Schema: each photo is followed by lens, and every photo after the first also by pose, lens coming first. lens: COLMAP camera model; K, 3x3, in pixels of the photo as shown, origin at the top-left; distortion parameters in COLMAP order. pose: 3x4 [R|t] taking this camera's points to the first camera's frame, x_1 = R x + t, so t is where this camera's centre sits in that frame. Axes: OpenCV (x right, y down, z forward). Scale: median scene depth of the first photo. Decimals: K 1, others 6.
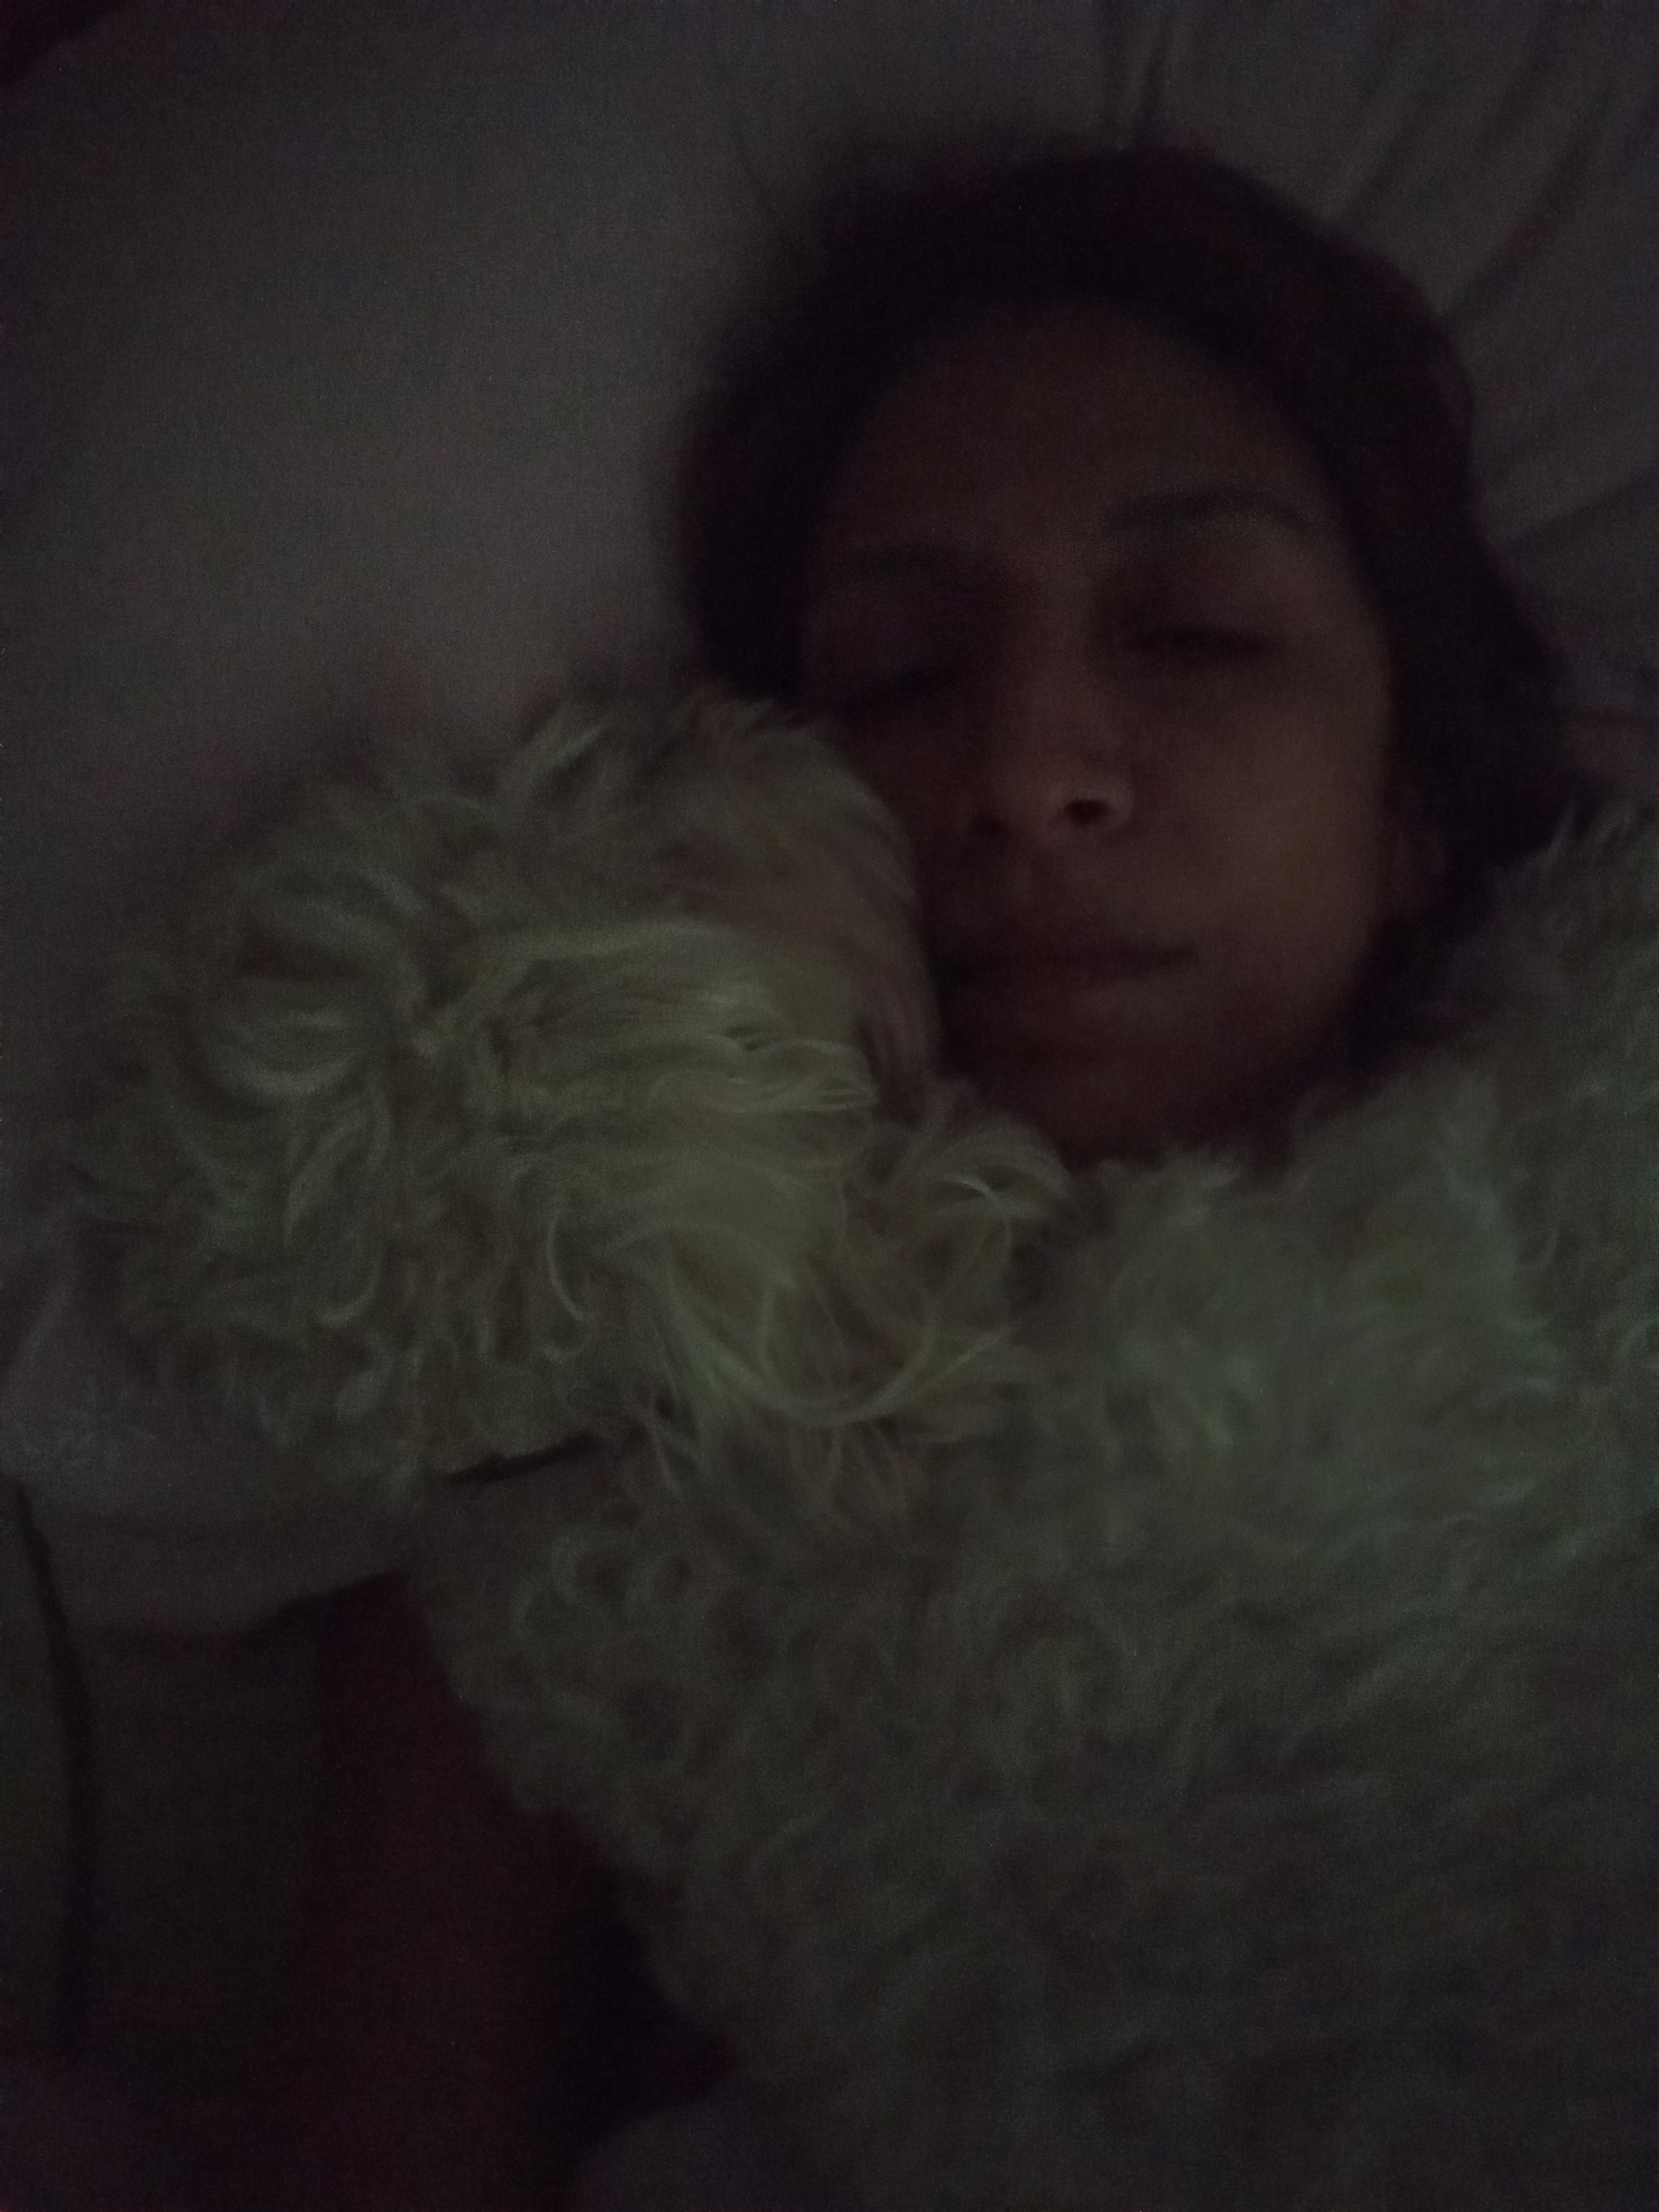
lens RADIAL K [[1627.0, 0, 829.3], [0, 1627.0, 1111.8], [0, 0, 1]] dist [-0.056405, 0.000478]
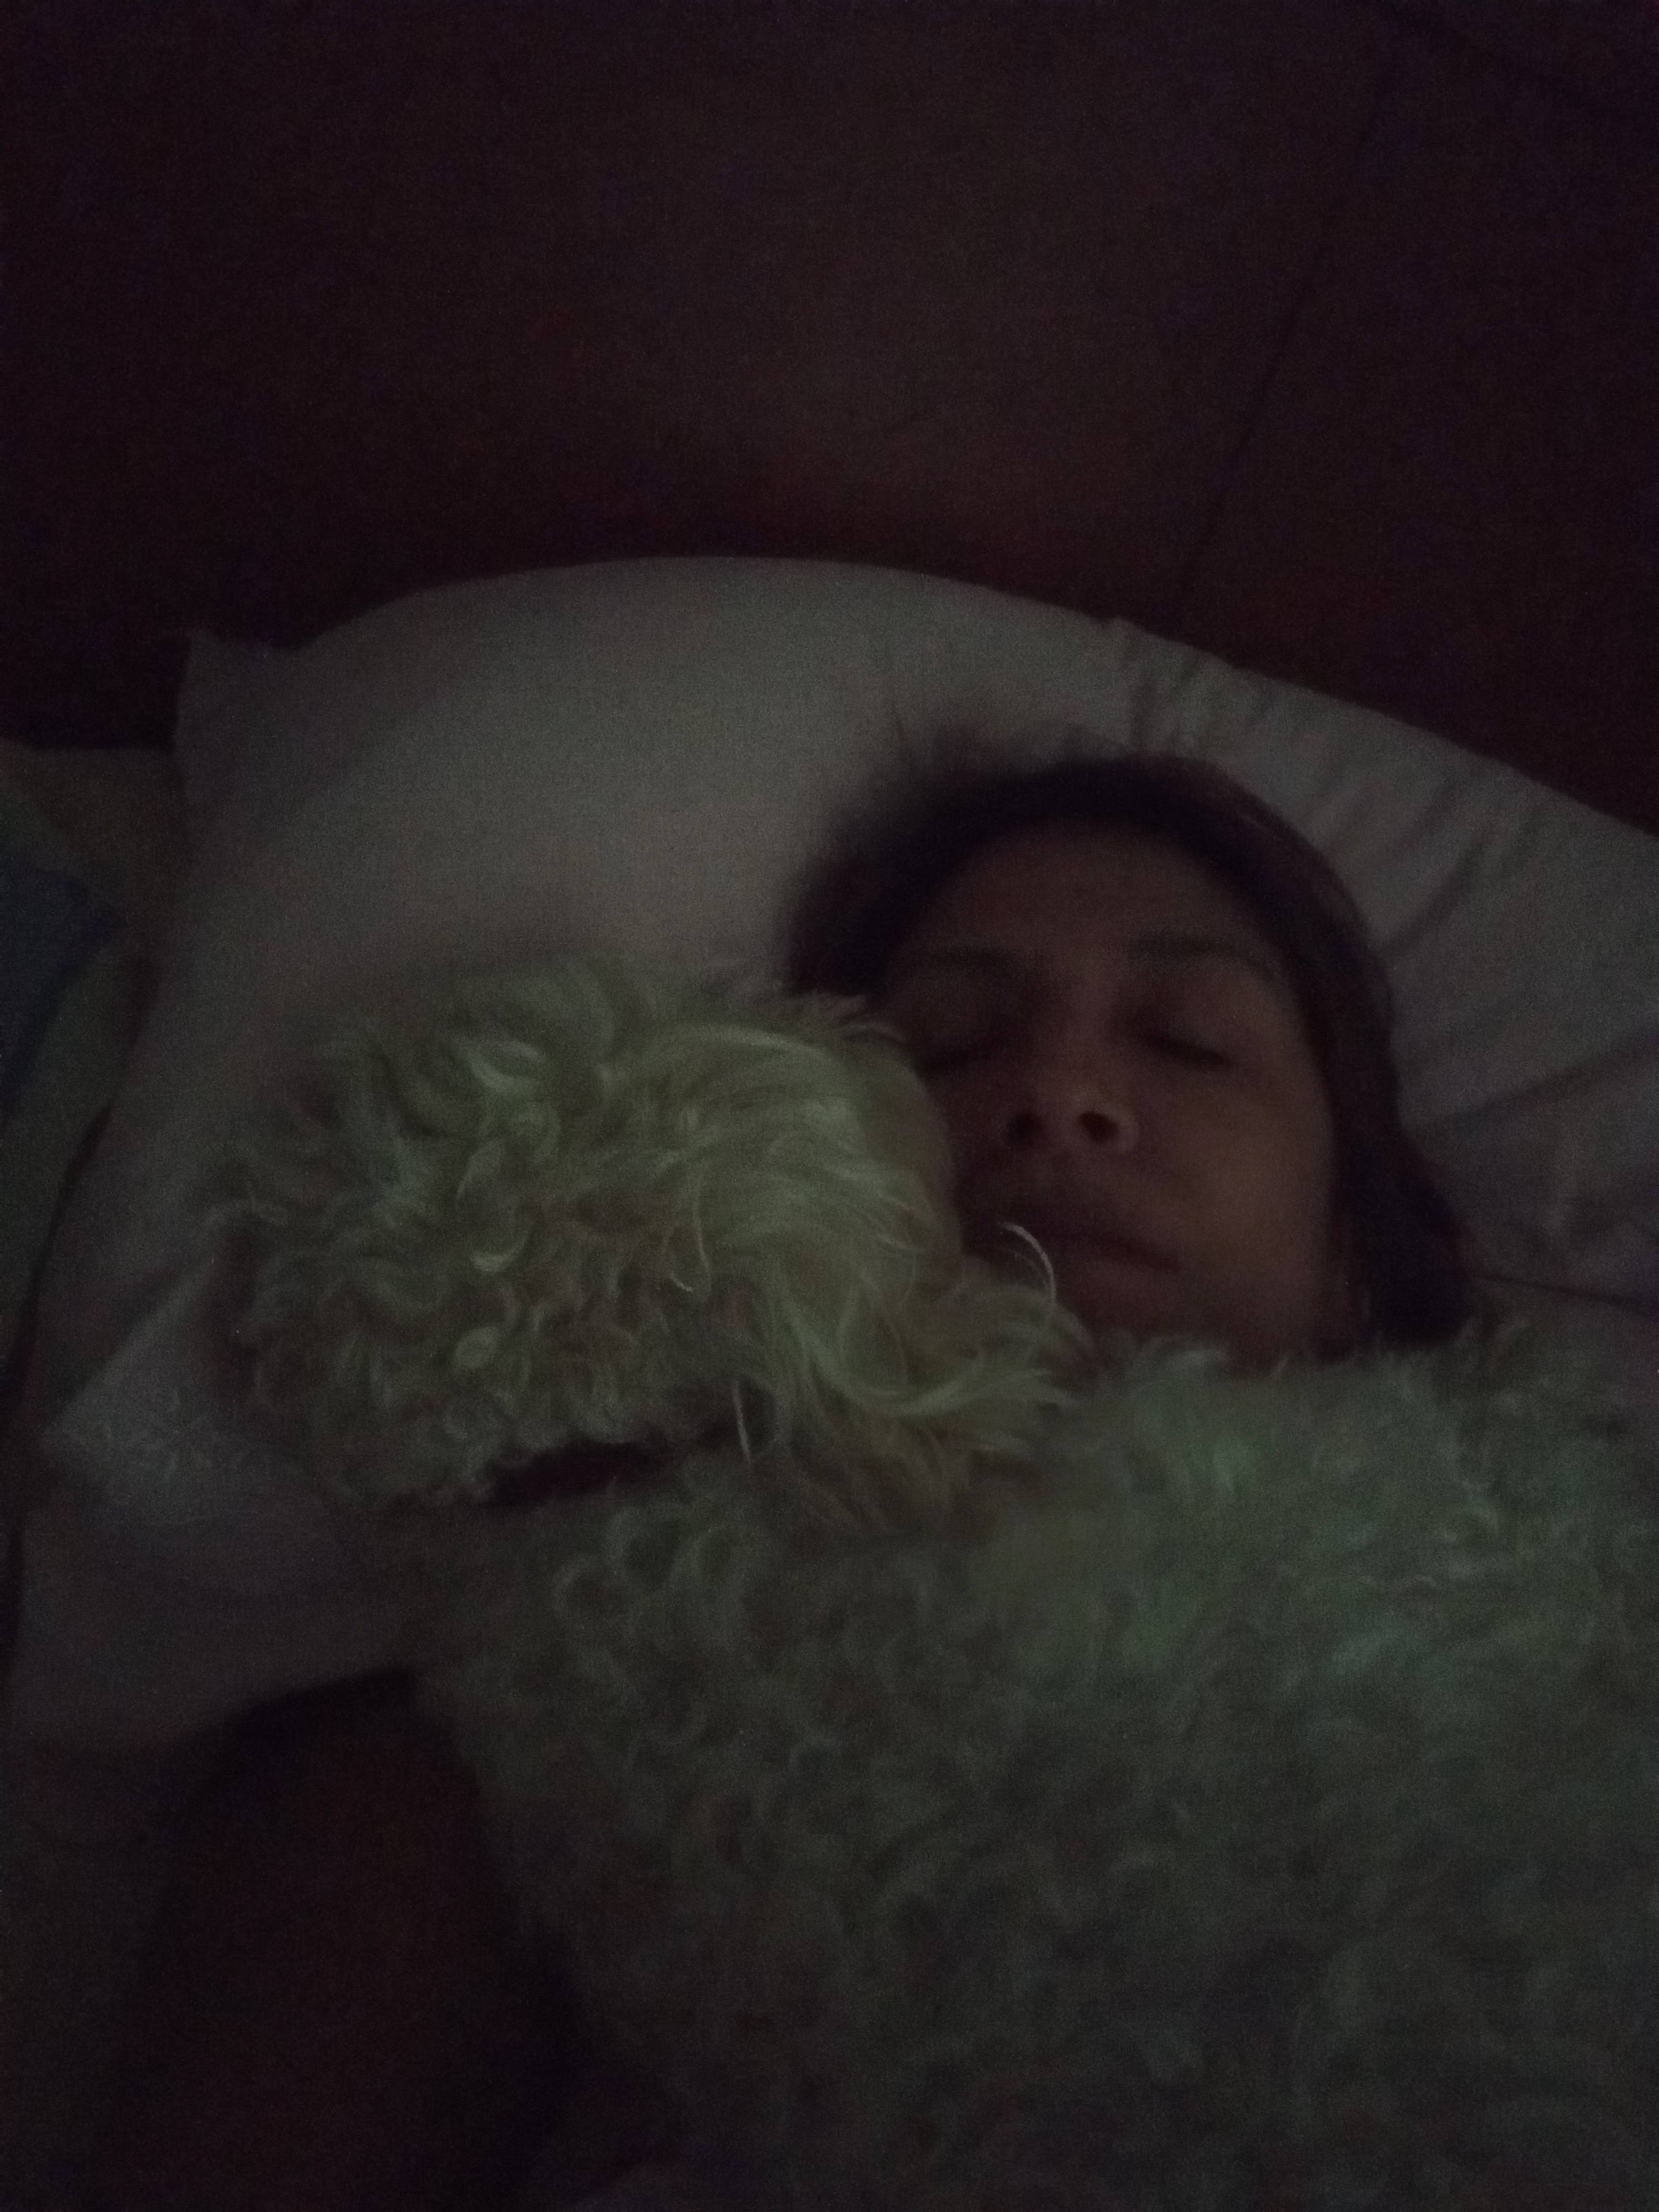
lens RADIAL K [[1627.0, 0, 821.4], [0, 1627.0, 1094.6], [0, 0, 1]] dist [-0.056405, 0.000478]
pose [[0.984622, 0.173716, 0.018523, -0.100871], [-0.146319, 0.877941, -0.455863, 0.495406], [-0.095453, 0.446142, 0.889857, -0.119459]]
